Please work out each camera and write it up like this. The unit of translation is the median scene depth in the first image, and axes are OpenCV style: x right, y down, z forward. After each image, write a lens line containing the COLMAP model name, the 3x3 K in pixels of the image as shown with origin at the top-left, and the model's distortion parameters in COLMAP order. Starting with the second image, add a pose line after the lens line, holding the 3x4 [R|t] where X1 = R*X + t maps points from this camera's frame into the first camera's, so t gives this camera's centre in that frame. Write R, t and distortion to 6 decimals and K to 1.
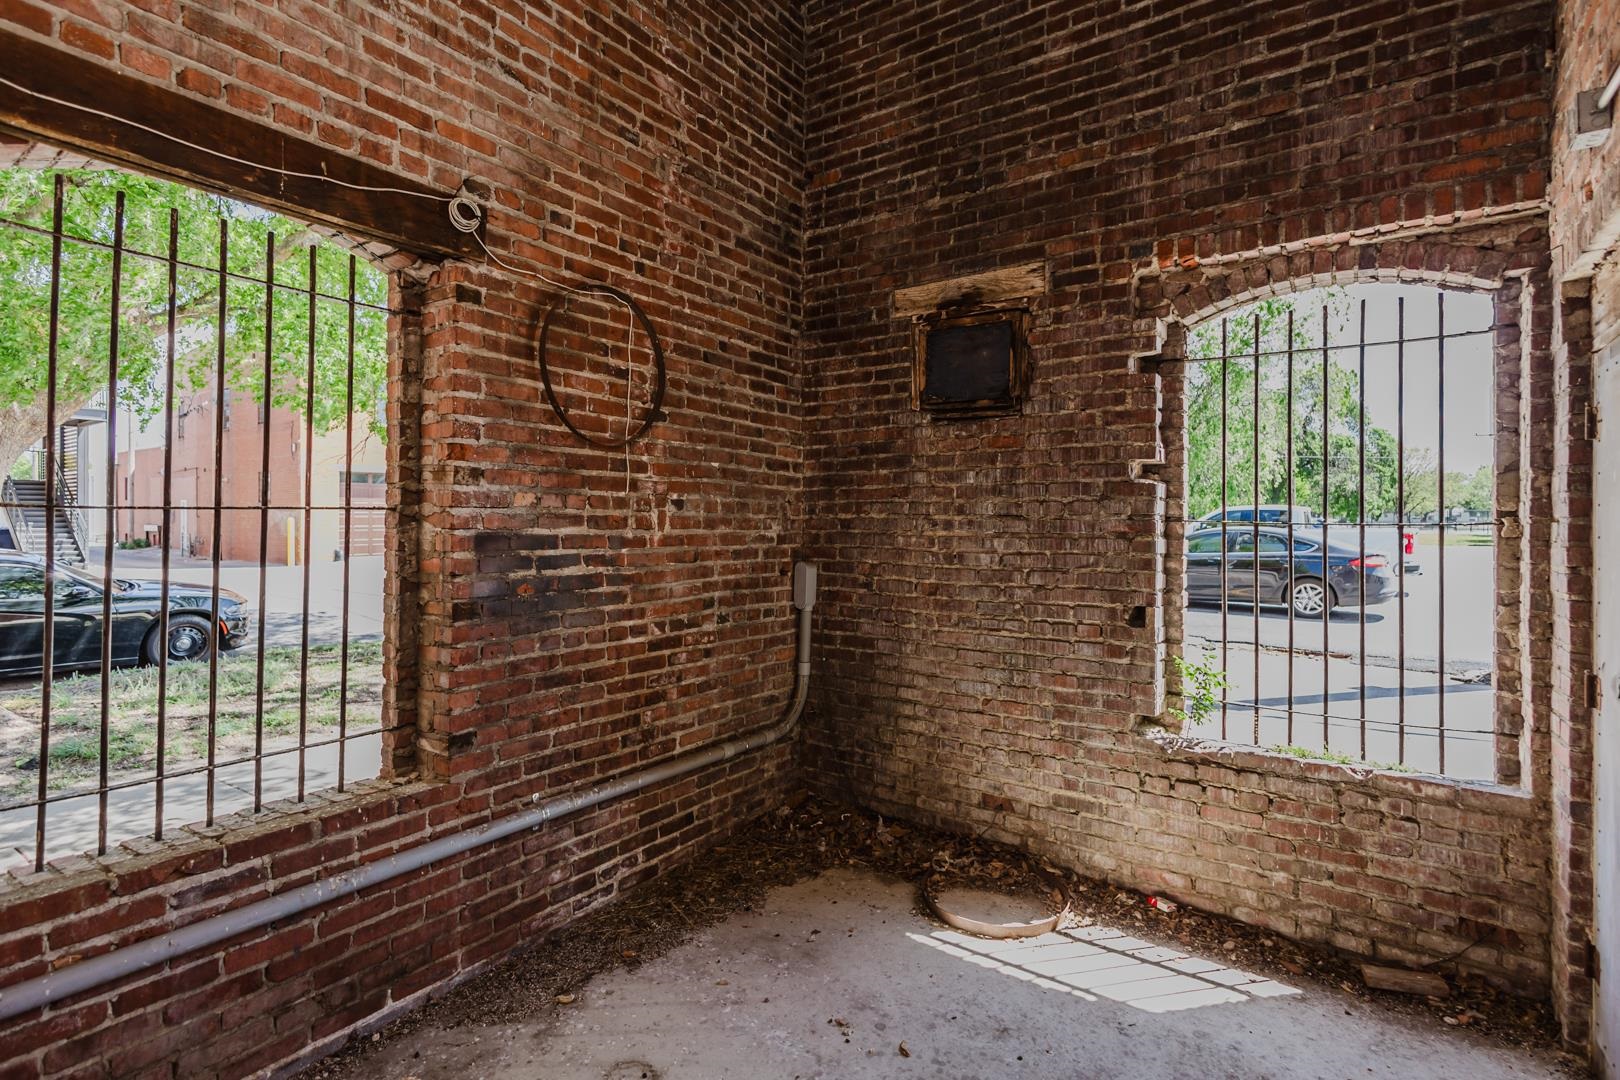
lens RADIAL K [[793.8, 0, 822.6], [0, 793.8, 499.2], [0, 0, 1]] dist [0.009937, -0.002245]
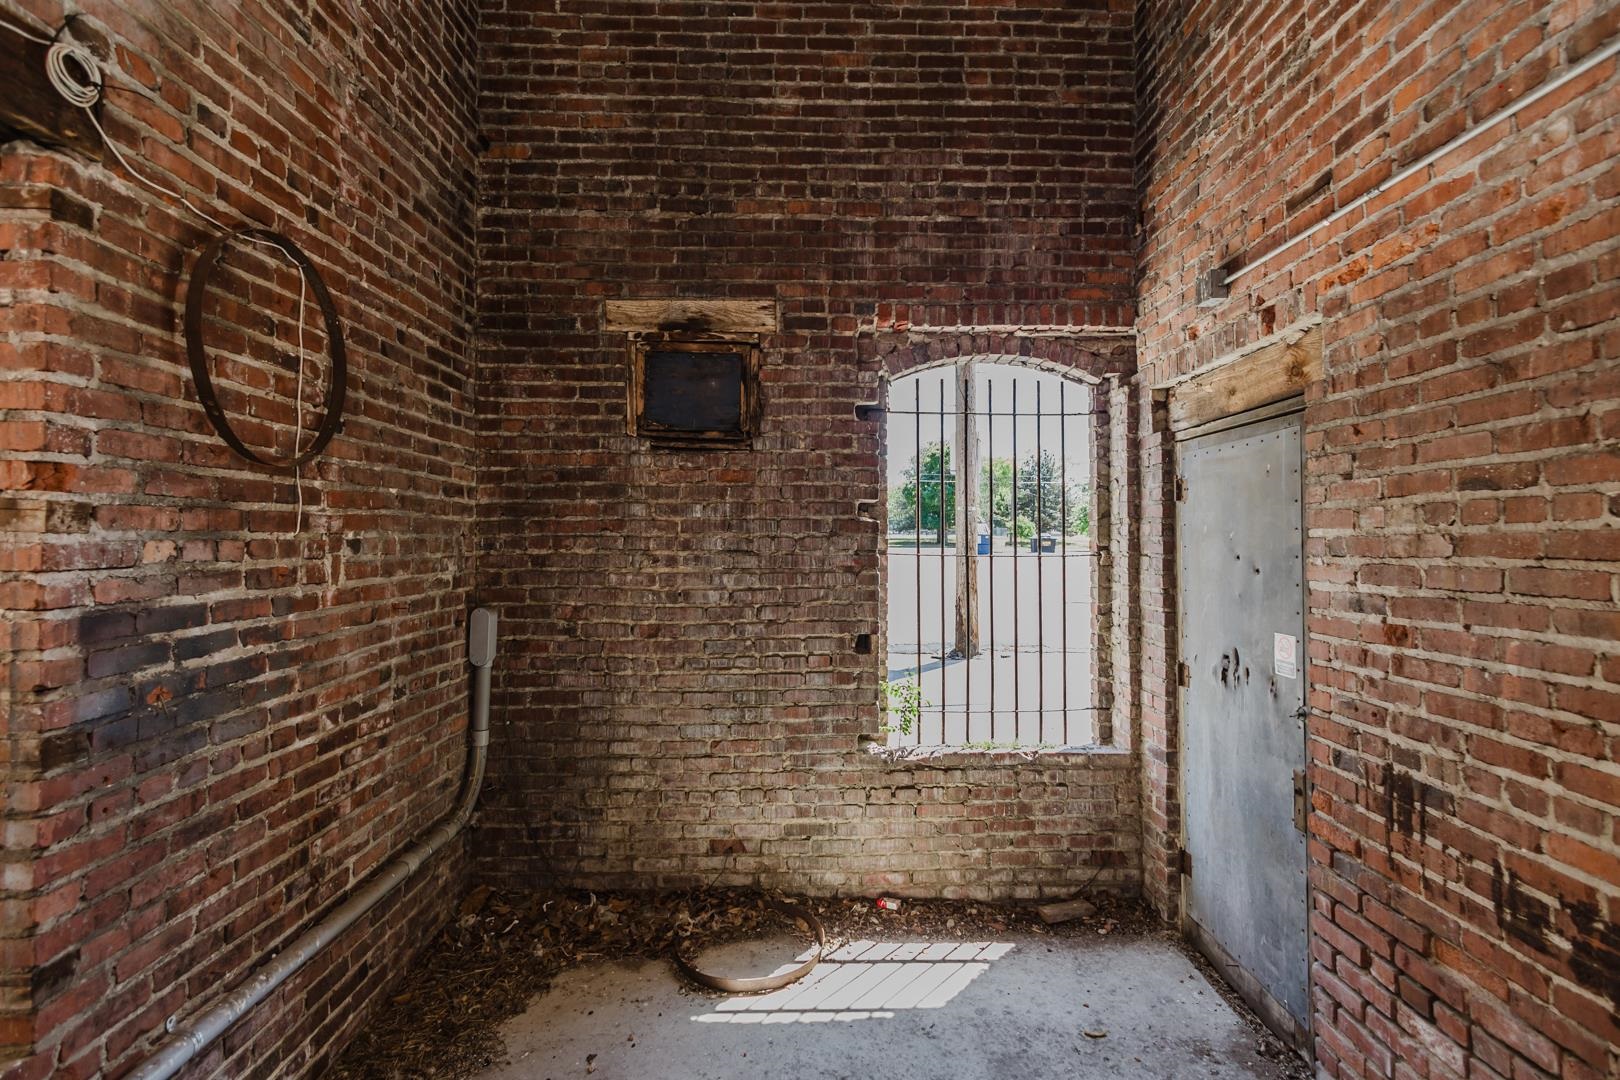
lens RADIAL K [[793.8, 0, 822.6], [0, 793.8, 499.2], [0, 0, 1]] dist [0.009937, -0.002245]
pose [[0.798461, 0.017796, 0.601783, -0.300514], [-0.013888, 0.999841, -0.011141, -0.037020], [-0.601886, 0.000538, 0.798582, 0.161001]]
